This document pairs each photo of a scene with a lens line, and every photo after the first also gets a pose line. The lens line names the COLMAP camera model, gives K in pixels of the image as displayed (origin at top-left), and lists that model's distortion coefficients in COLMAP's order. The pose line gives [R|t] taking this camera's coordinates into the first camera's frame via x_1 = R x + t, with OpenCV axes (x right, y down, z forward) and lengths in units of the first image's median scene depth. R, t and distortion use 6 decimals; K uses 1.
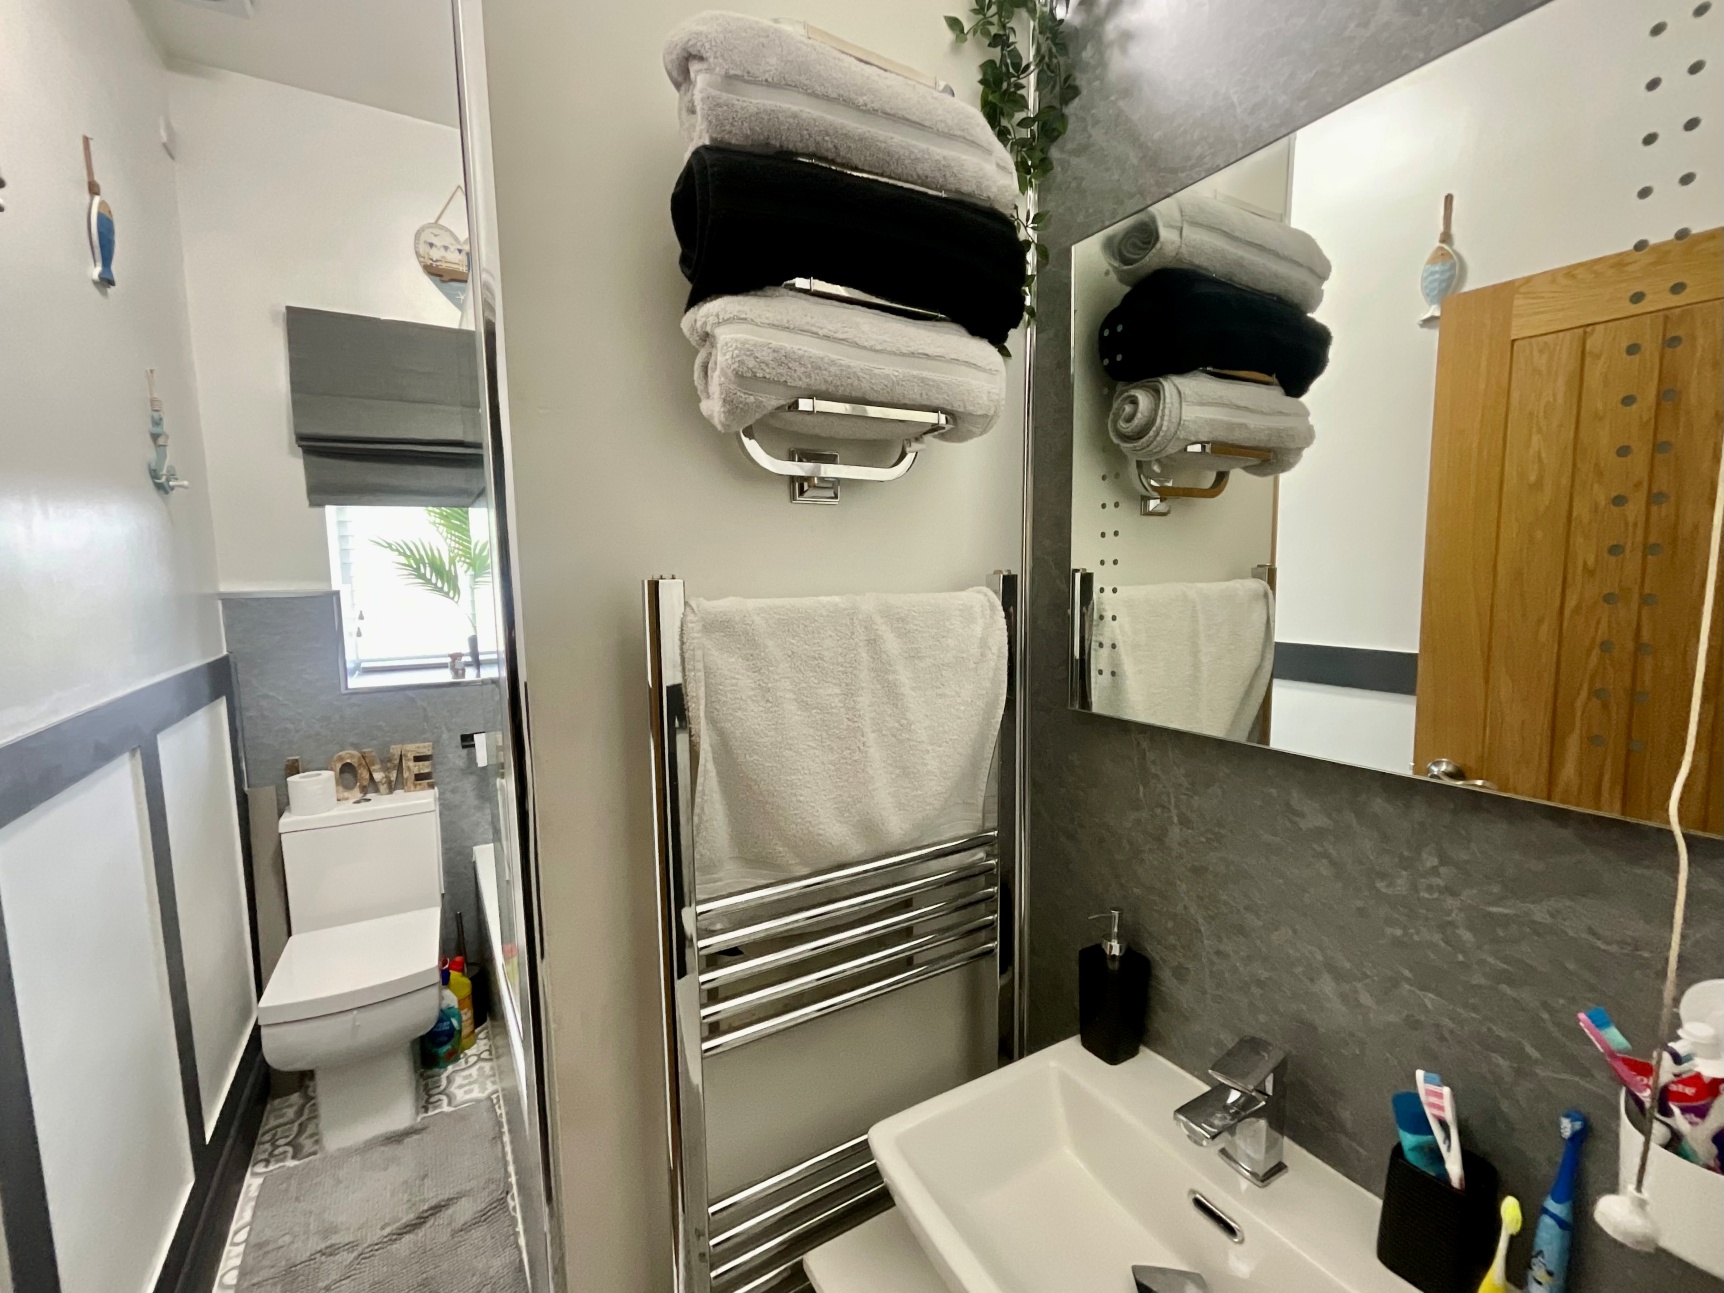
lens RADIAL K [[702.3, 0, 872.4], [0, 702.3, 644.7], [0, 0, 1]] dist [-0.018310, 0.000019]
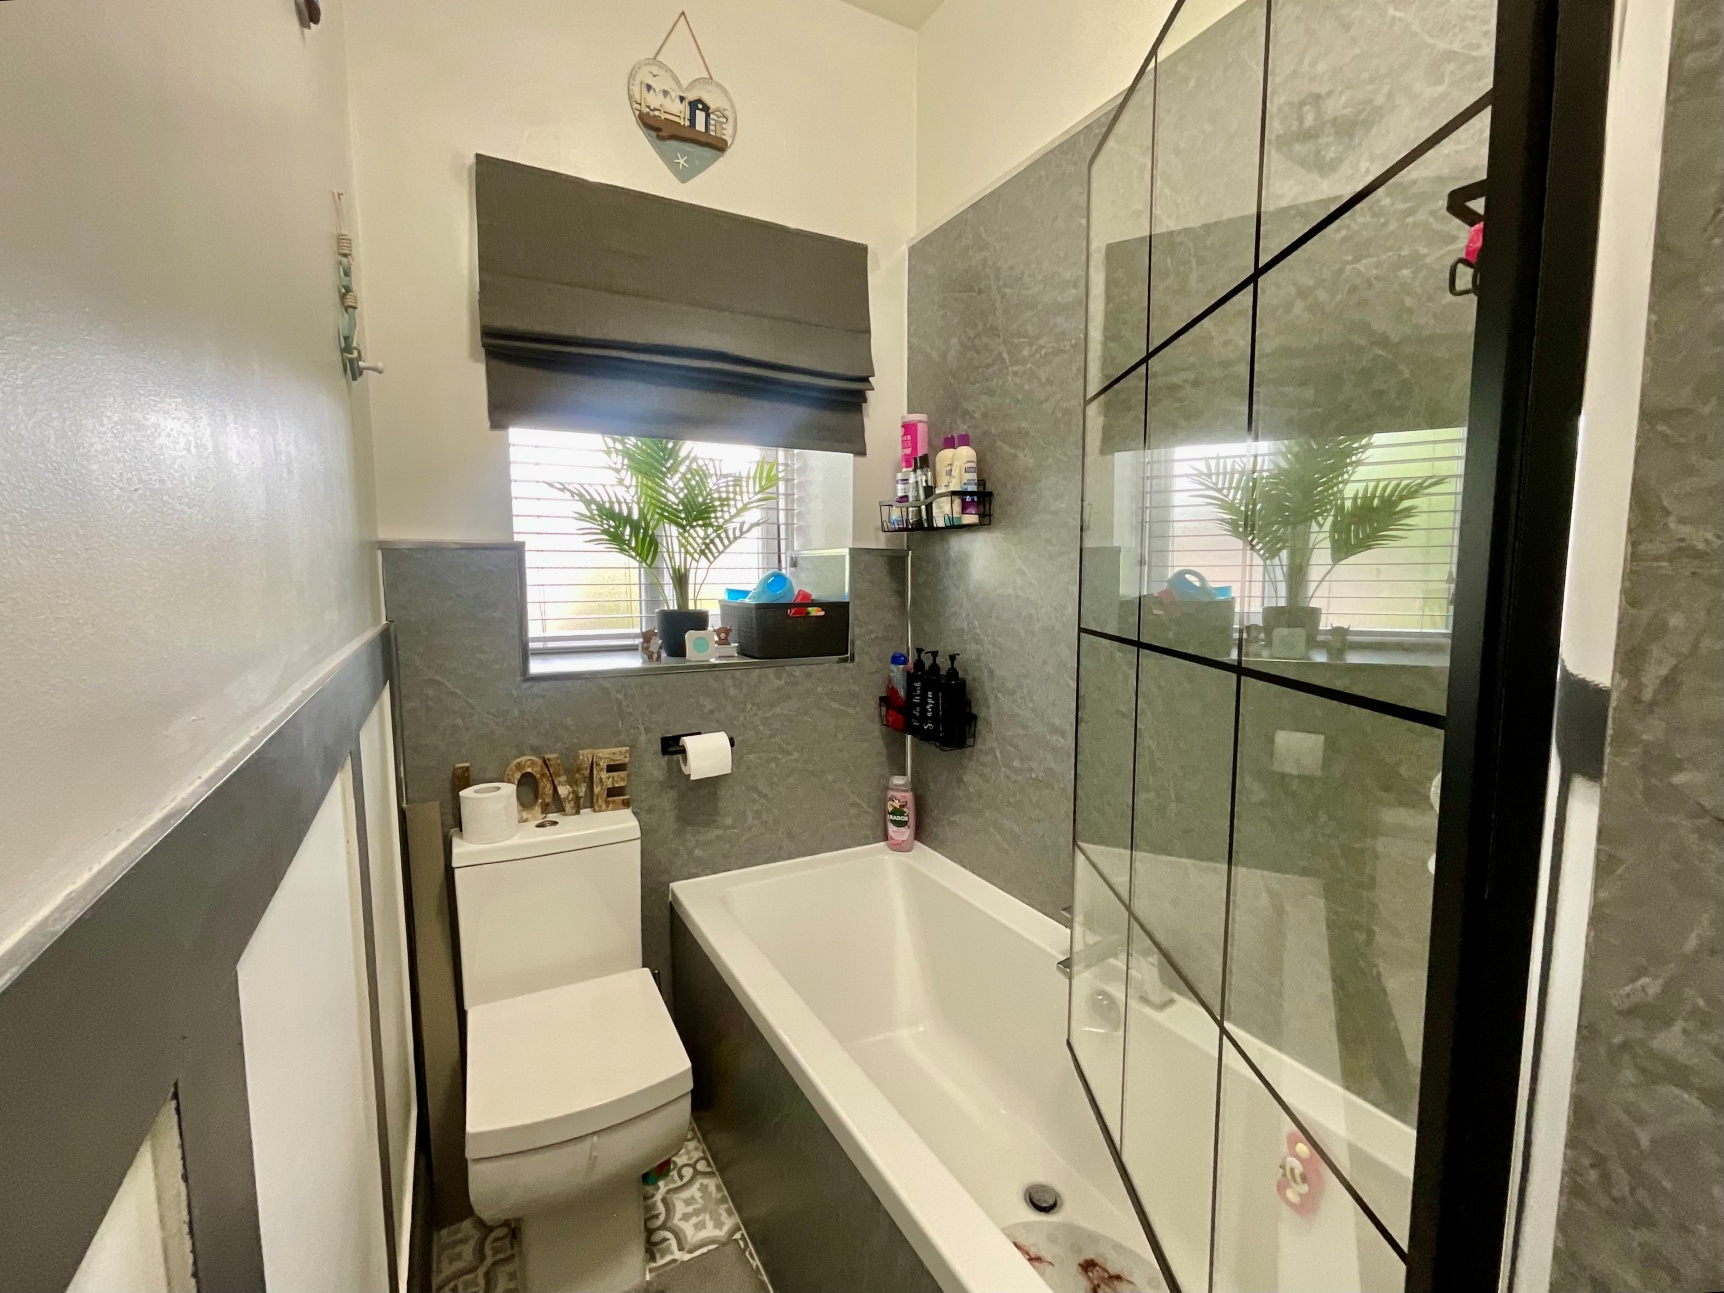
lens RADIAL K [[723.7, 0, 861.7], [0, 723.7, 641.1], [0, 0, 1]] dist [-0.019967, 0.000220]
pose [[0.999178, 0.017761, -0.036451, -0.370241], [-0.017791, 0.999842, -0.000496, 0.021771], [0.036437, 0.001144, 0.999335, 0.235336]]
